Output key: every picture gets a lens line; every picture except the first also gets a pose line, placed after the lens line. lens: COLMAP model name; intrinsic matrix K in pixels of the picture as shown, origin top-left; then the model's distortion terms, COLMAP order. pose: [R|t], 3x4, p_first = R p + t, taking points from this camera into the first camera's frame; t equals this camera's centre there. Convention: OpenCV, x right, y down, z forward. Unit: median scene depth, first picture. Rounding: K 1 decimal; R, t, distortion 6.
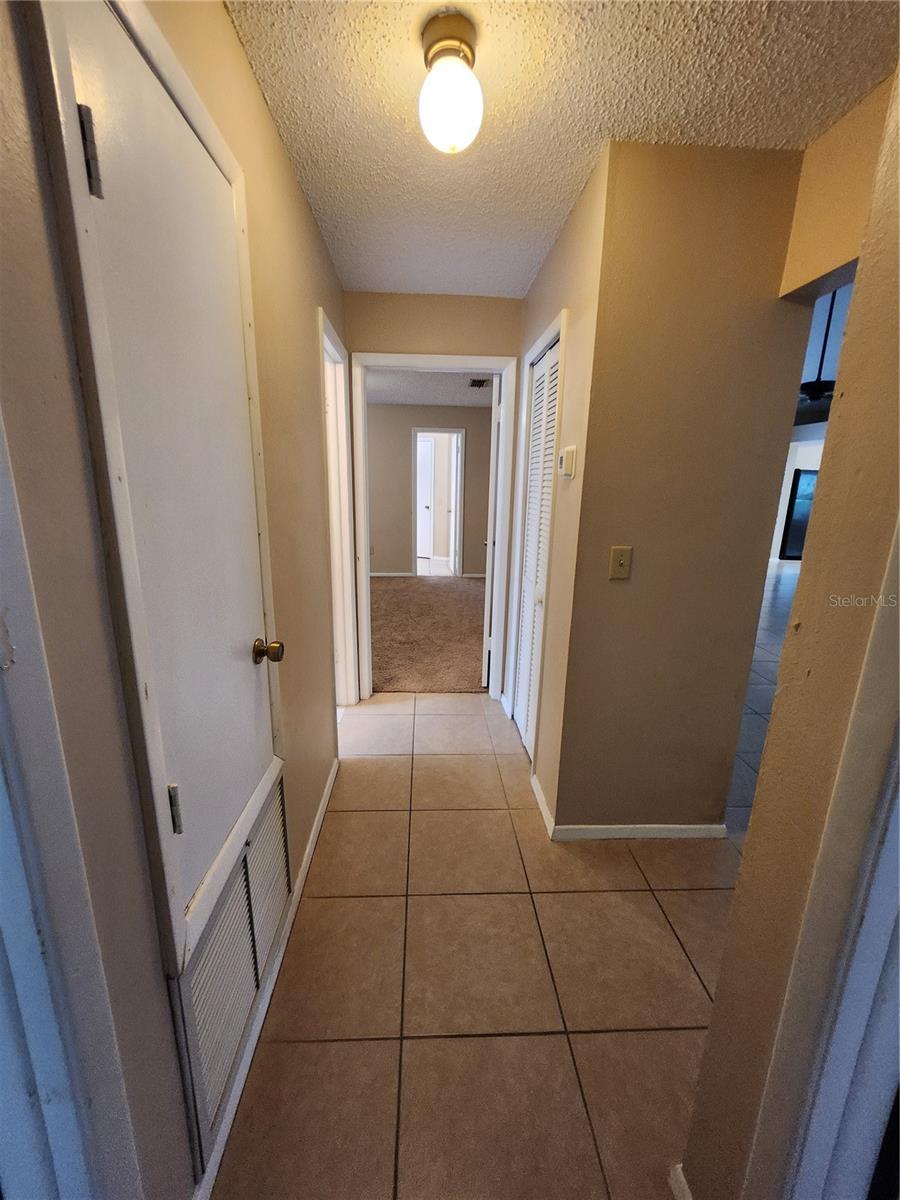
lens RADIAL K [[475.6, 0, 452.4], [0, 475.6, 592.7], [0, 0, 1]] dist [-0.001830, 0.002035]
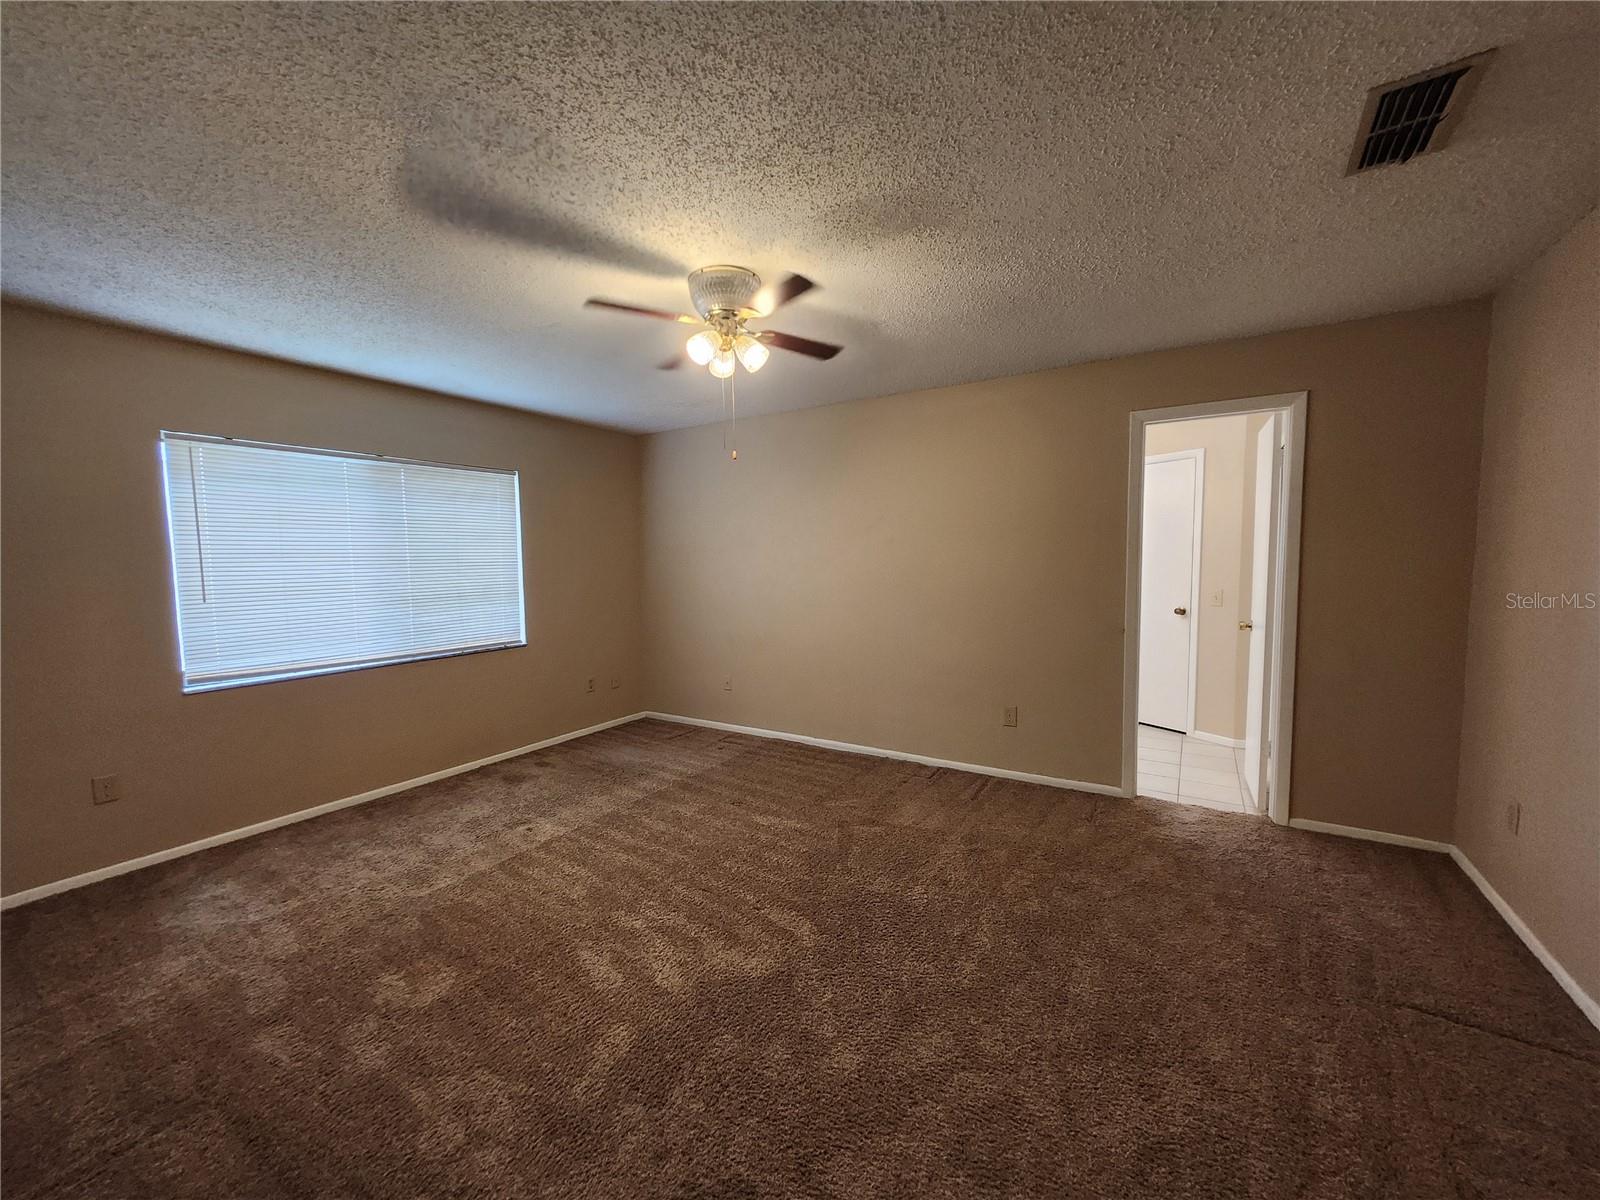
lens RADIAL K [[634.1, 0, 790.0], [0, 634.1, 601.7], [0, 0, 1]] dist [-0.001830, 0.002035]
pose [[0.808649, 0.013441, -0.588138, -0.003431], [-0.110101, 0.985532, -0.128858, -0.092242], [0.577897, 0.168955, 0.798429, 0.416903]]
